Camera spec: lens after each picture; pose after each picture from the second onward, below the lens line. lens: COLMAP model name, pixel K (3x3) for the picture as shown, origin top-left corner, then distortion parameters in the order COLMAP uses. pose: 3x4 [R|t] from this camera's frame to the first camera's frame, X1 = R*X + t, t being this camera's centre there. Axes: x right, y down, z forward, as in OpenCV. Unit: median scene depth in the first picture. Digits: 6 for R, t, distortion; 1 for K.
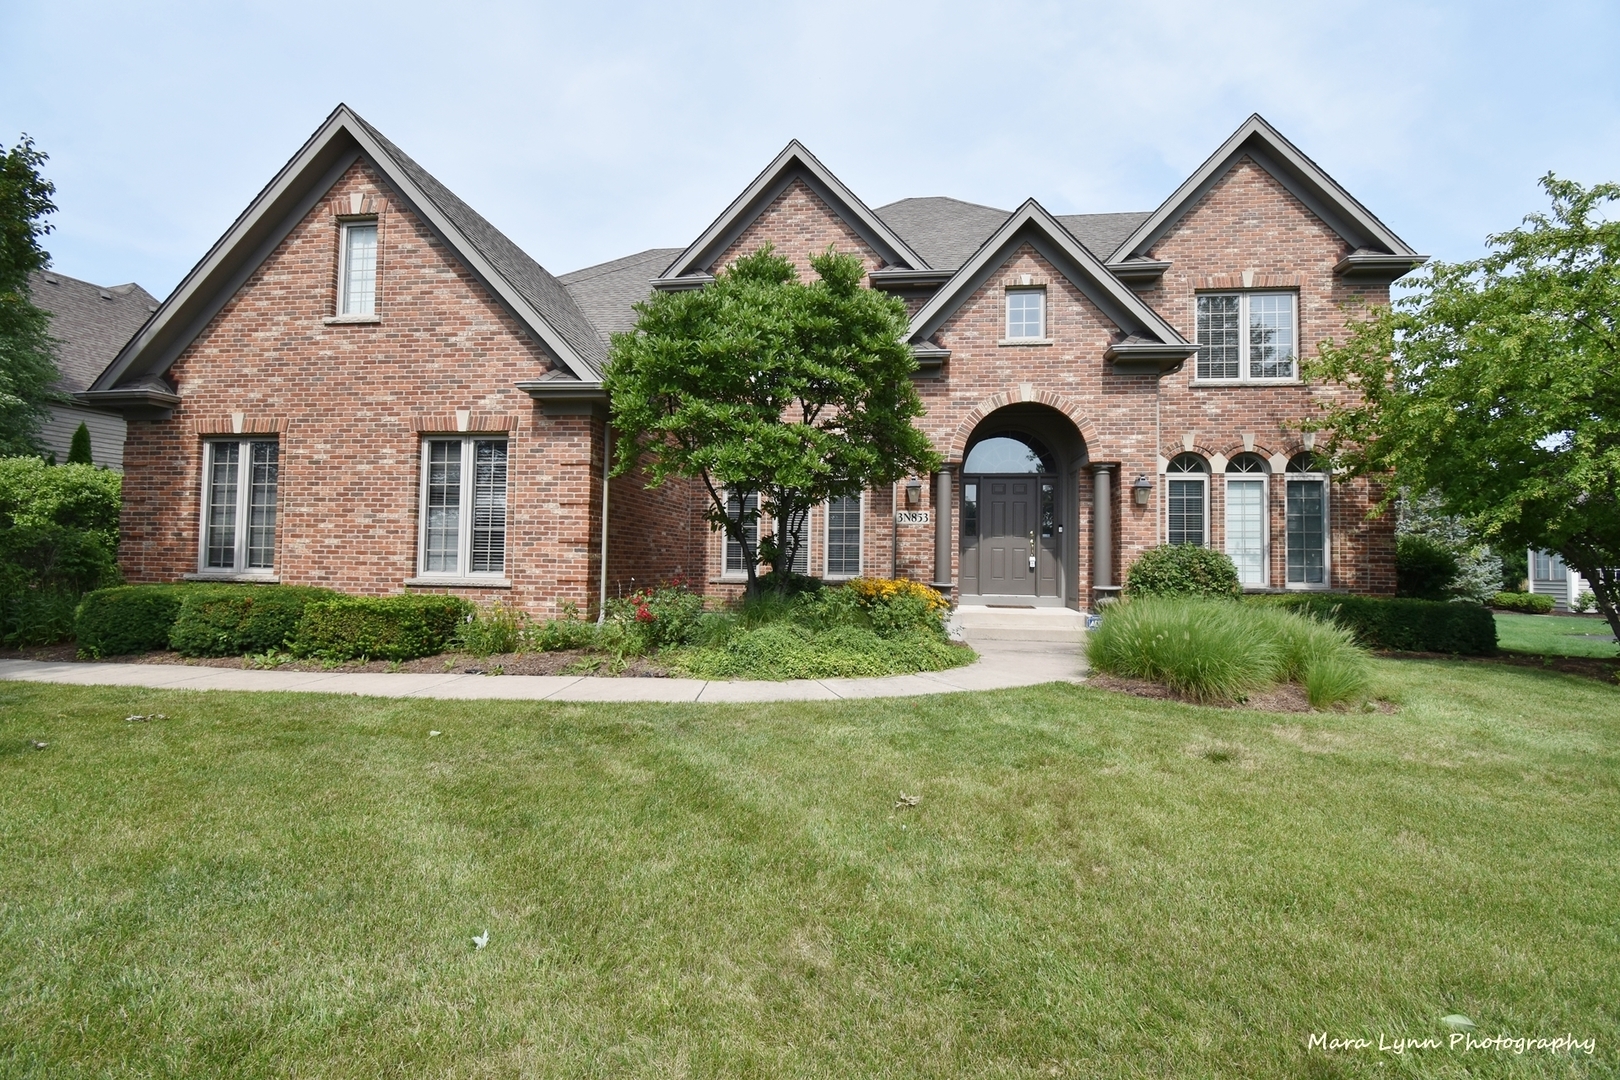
lens RADIAL K [[700.7, 0, 811.2], [0, 700.7, 537.0], [0, 0, 1]] dist [-0.001959, -0.004111]
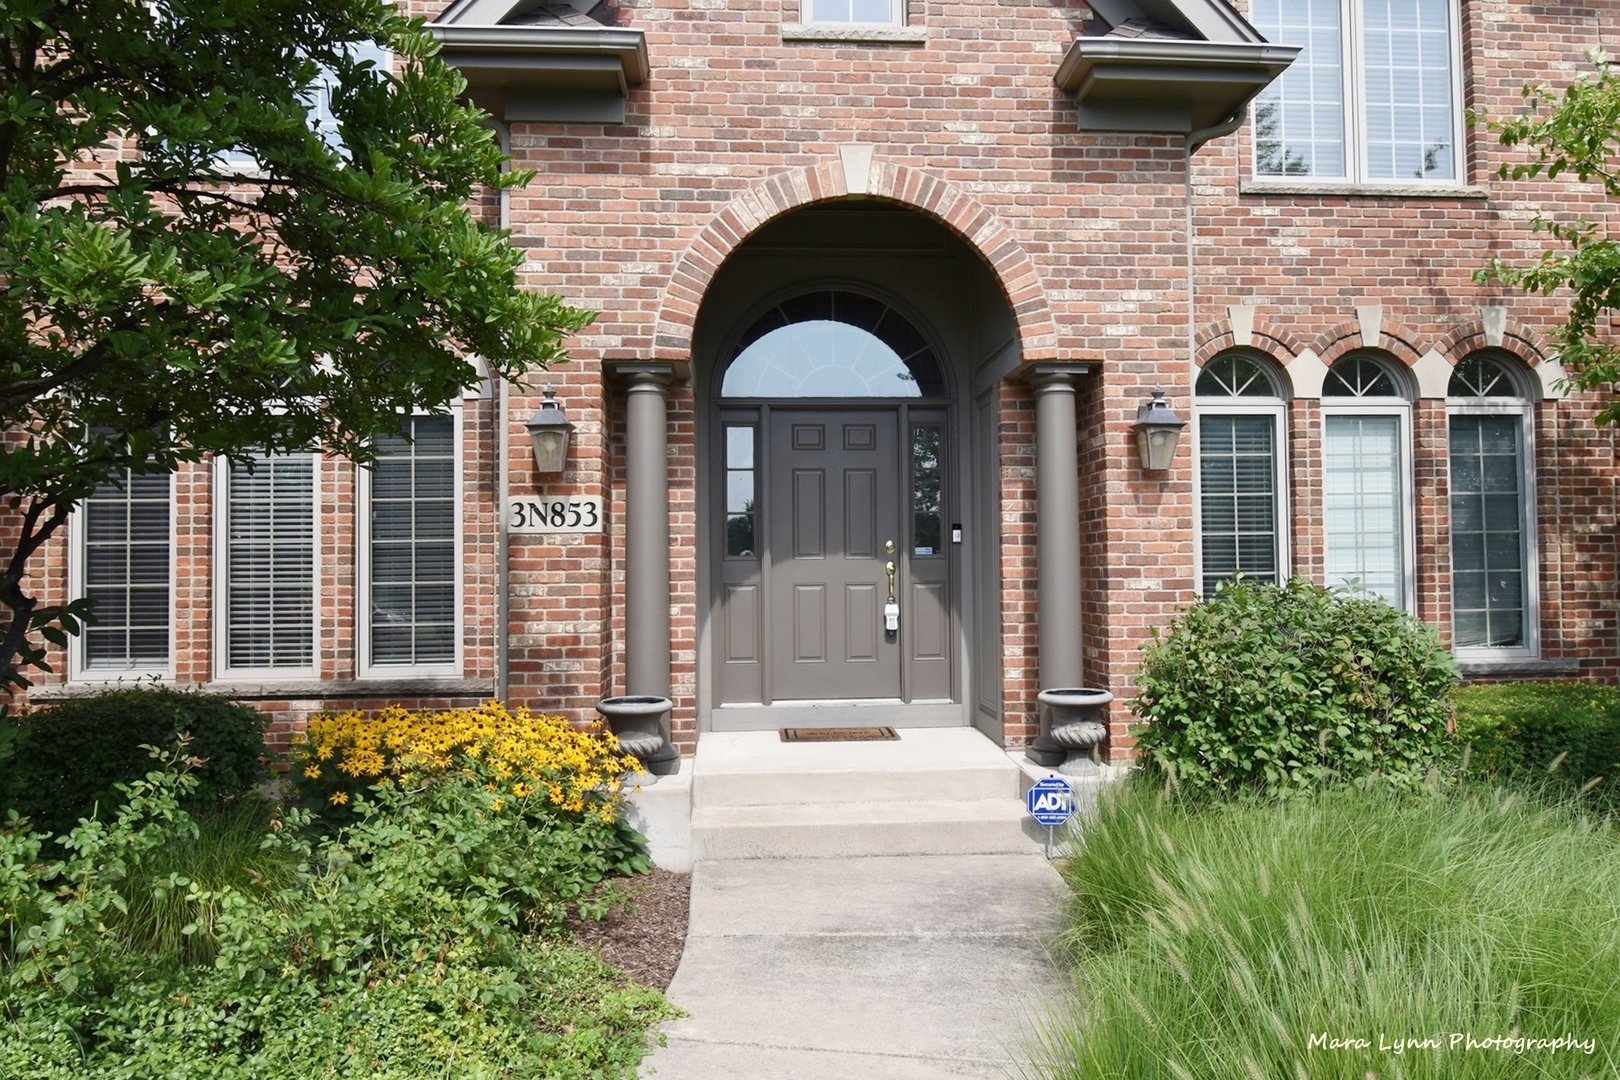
lens RADIAL K [[1121.9, 0, 808.5], [0, 1121.9, 536.0], [0, 0, 1]] dist [-0.005879, -0.000199]
pose [[0.979834, -0.020052, 0.198806, 0.151418], [0.019256, 0.999797, 0.005936, -0.017263], [-0.198885, -0.001988, 0.980021, 0.403602]]
